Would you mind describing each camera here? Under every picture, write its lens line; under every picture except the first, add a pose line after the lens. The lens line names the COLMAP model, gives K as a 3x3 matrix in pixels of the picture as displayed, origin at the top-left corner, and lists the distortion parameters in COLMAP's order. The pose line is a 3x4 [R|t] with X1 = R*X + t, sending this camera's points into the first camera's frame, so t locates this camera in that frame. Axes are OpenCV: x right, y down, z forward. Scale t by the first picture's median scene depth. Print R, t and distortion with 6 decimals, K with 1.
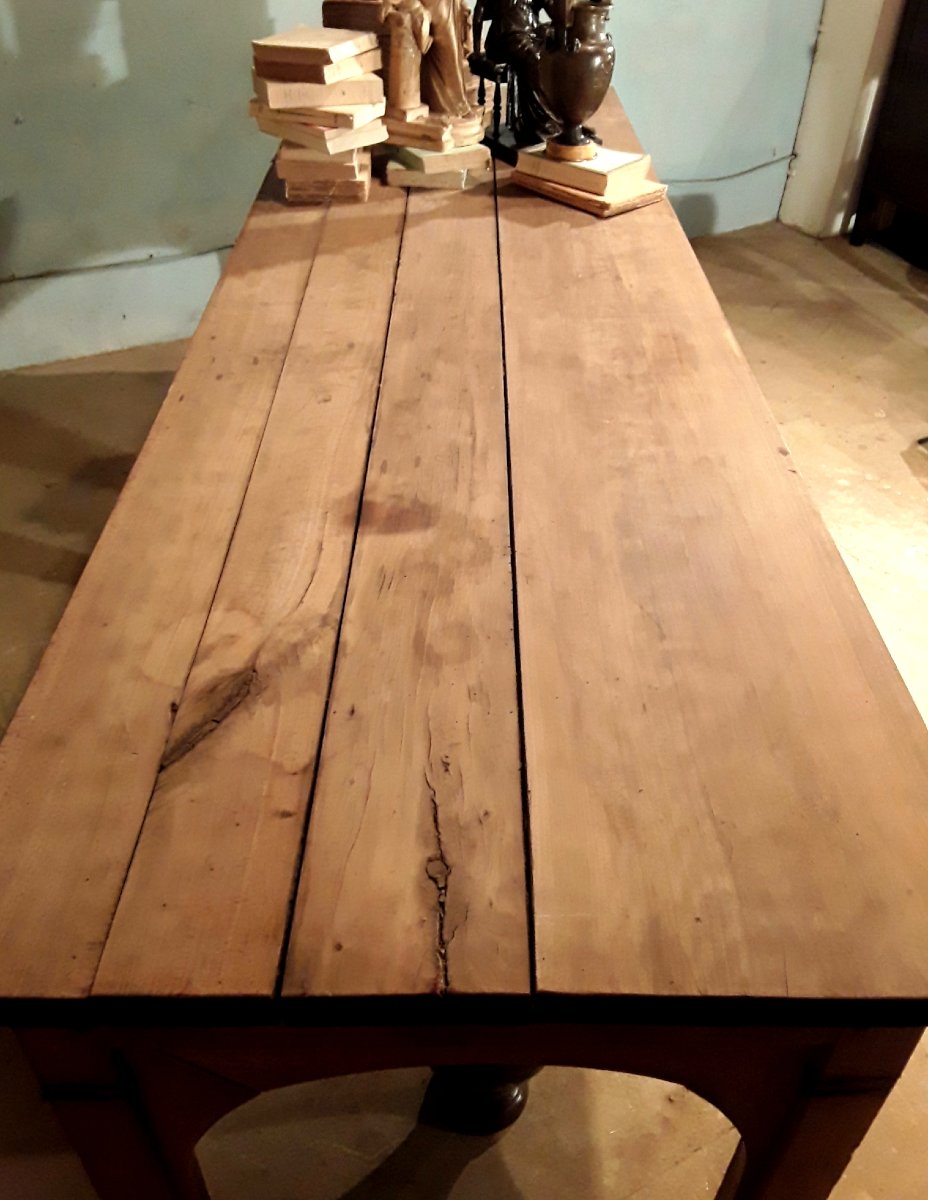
lens RADIAL K [[1028.7, 0, 466.0], [0, 1028.7, 590.6], [0, 0, 1]] dist [0.076079, -0.138661]
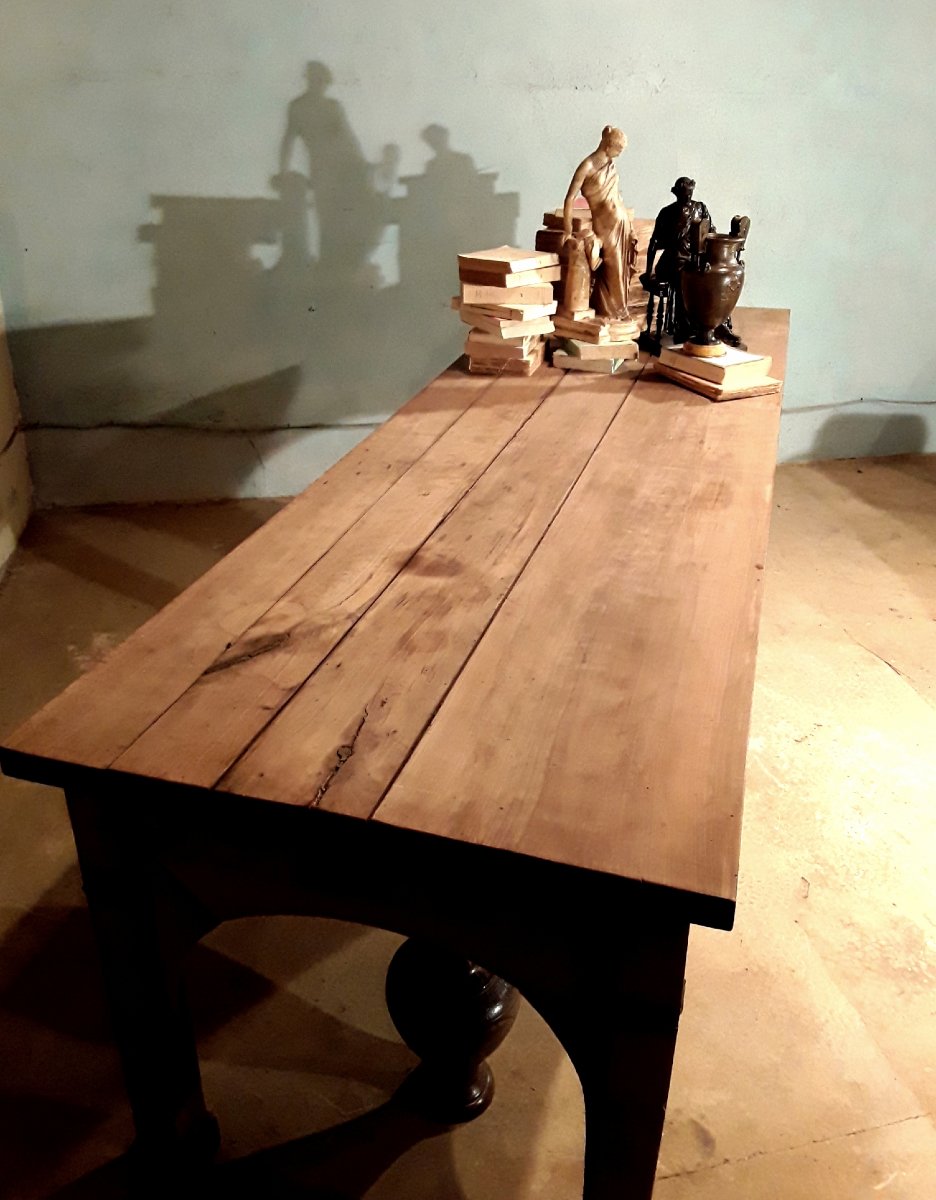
lens RADIAL K [[1025.9, 0, 448.9], [0, 1025.9, 579.2], [0, 0, 1]] dist [0.047873, 0.024648]
pose [[0.953073, 0.126612, -0.274992, 0.263811], [-0.179553, 0.967743, -0.176731, 0.145050], [0.243745, 0.217814, 0.945064, -0.213979]]
